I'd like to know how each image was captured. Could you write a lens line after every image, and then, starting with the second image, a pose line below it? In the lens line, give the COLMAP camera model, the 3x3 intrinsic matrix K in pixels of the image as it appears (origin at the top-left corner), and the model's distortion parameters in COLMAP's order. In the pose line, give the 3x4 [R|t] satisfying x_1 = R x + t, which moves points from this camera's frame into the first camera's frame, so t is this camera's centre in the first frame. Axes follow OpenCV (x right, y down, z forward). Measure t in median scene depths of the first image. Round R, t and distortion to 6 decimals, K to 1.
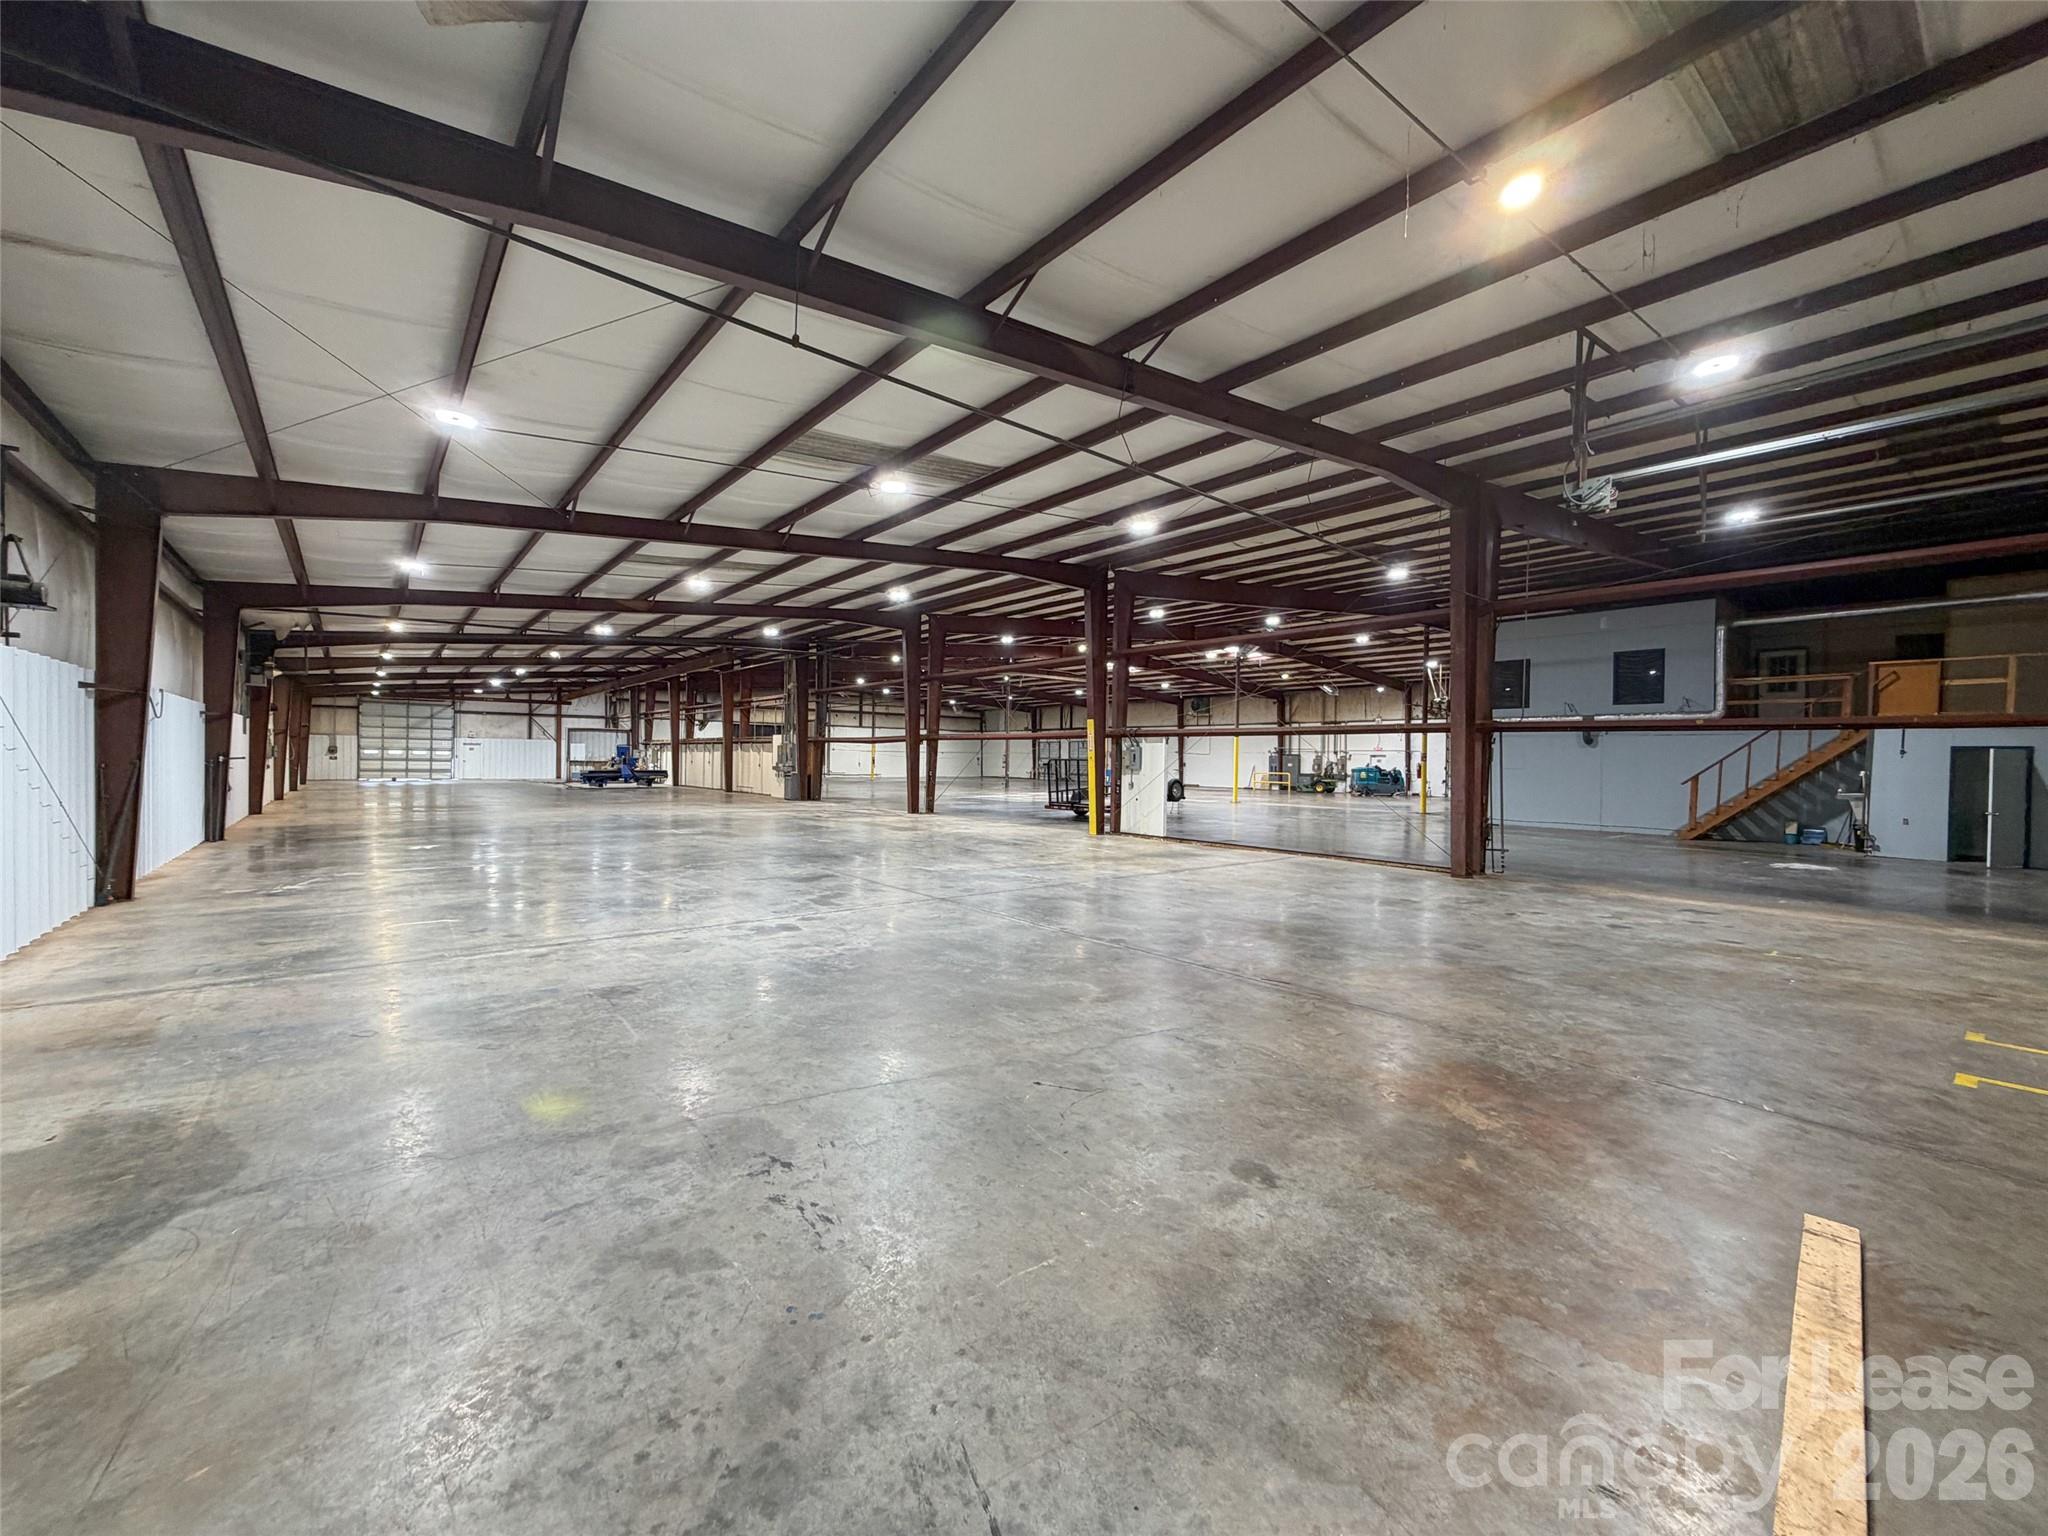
lens RADIAL K [[815.8, 0, 1023.4], [0, 815.8, 766.6], [0, 0, 1]] dist [0.000634, 0.000278]
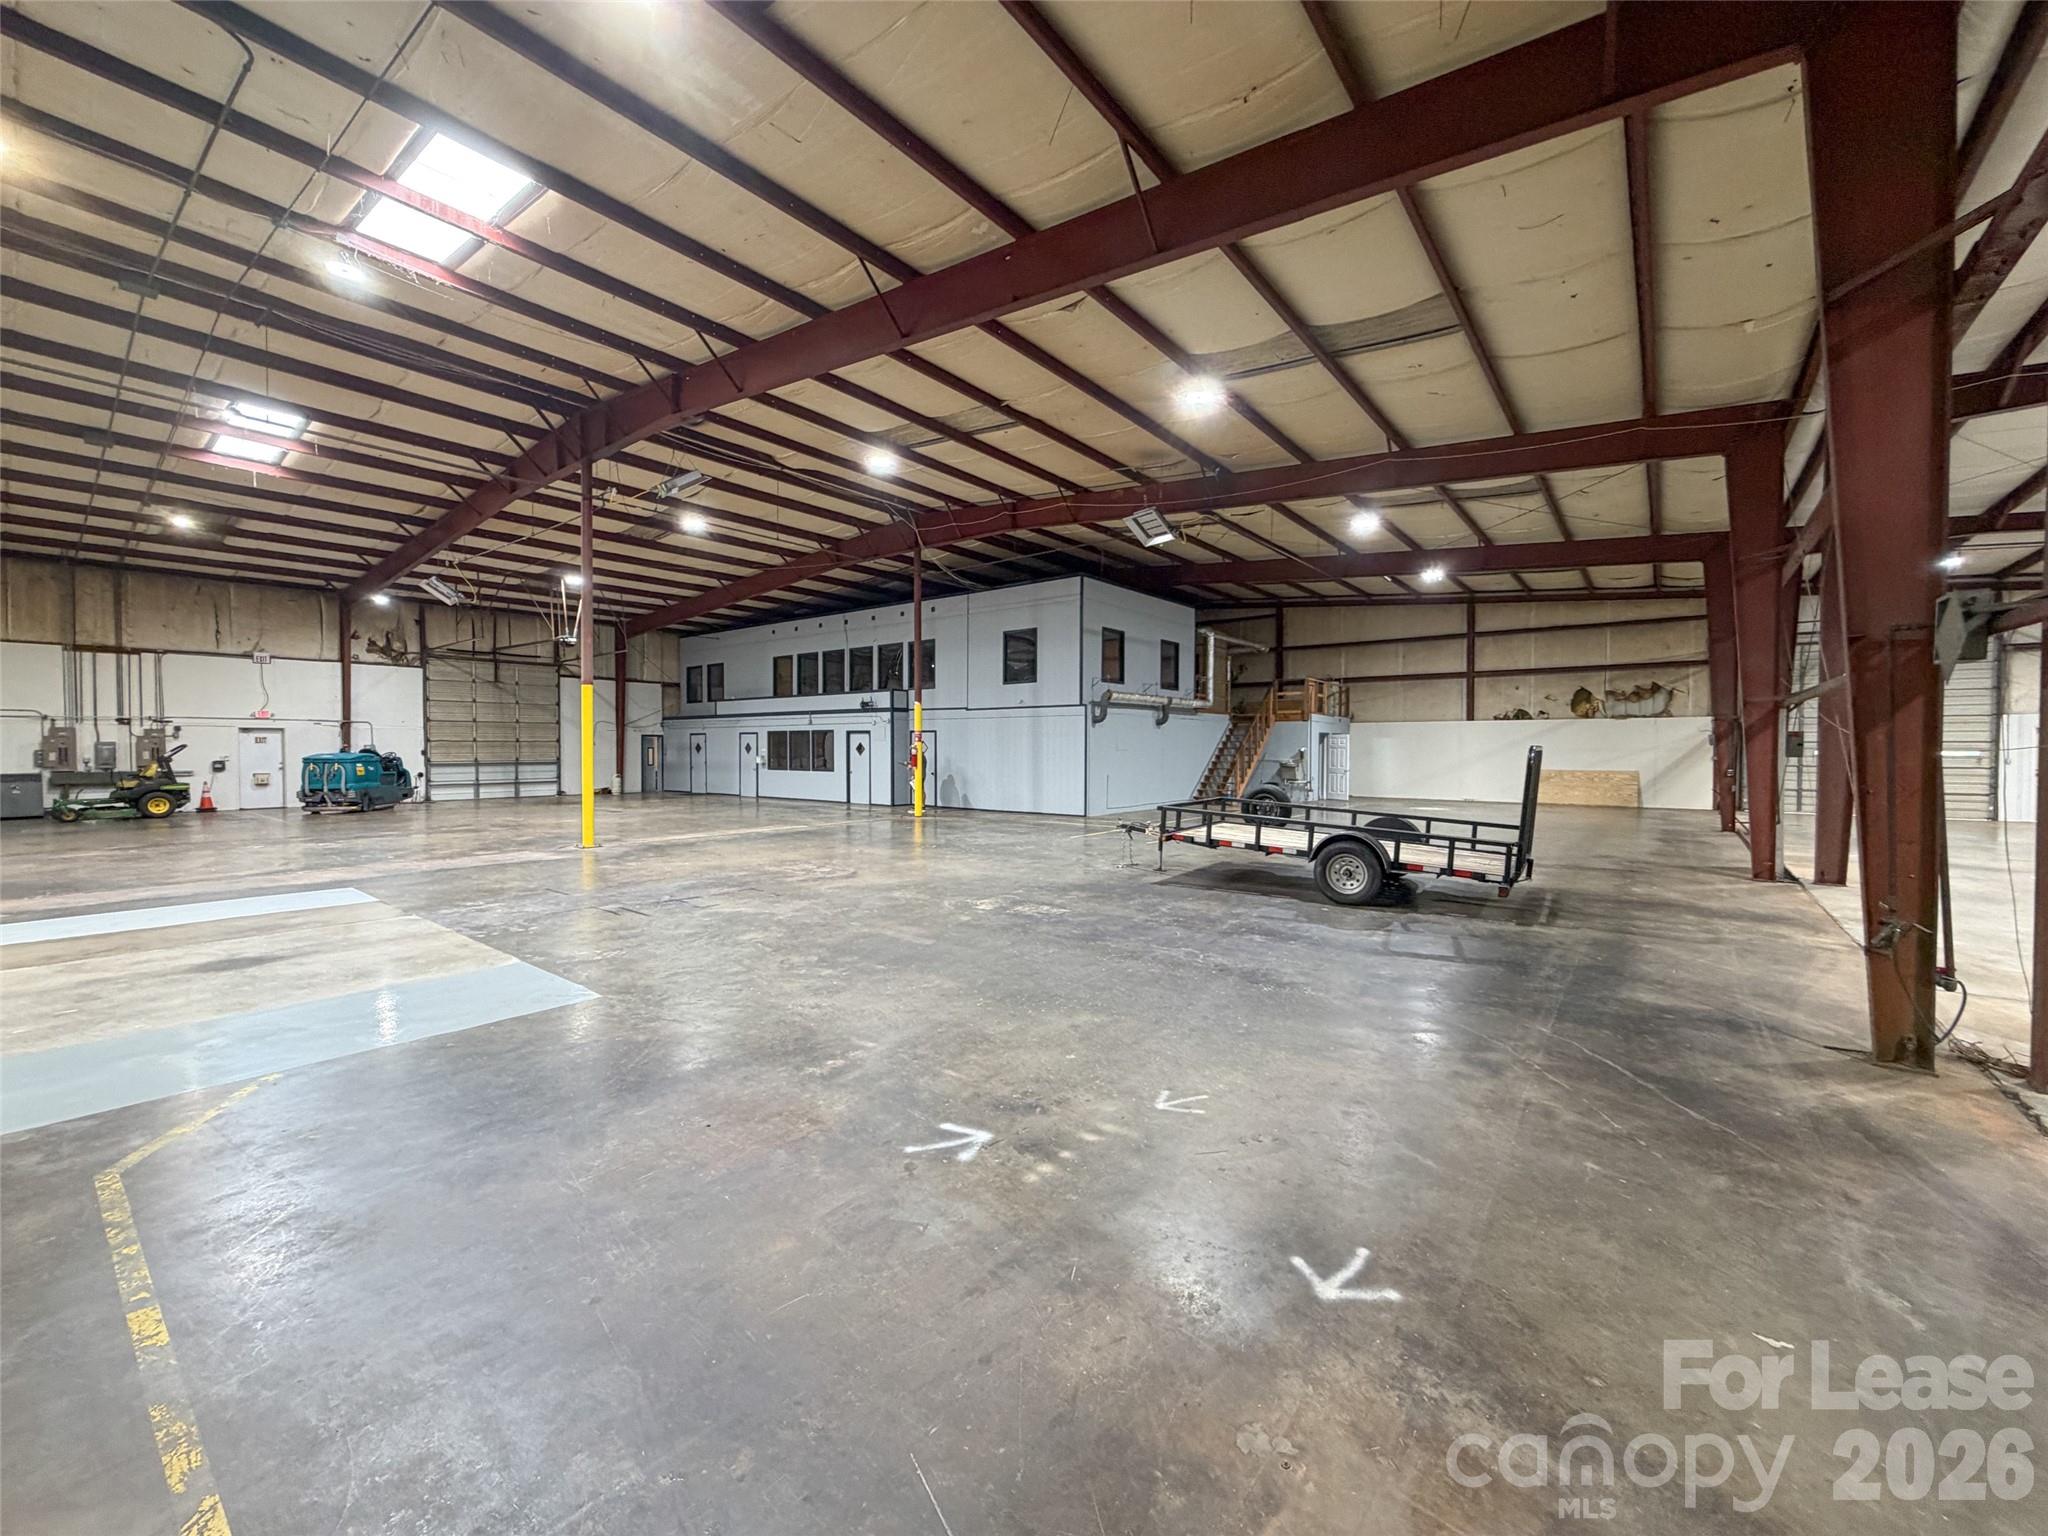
lens RADIAL K [[815.8, 0, 1015.3], [0, 815.8, 765.5], [0, 0, 1]] dist [0.000634, 0.000278]
pose [[-0.207263, -0.037239, 0.977576, -0.135813], [0.004784, 0.999225, 0.039078, -0.008686], [-0.978273, 0.012776, -0.206925, 0.664529]]
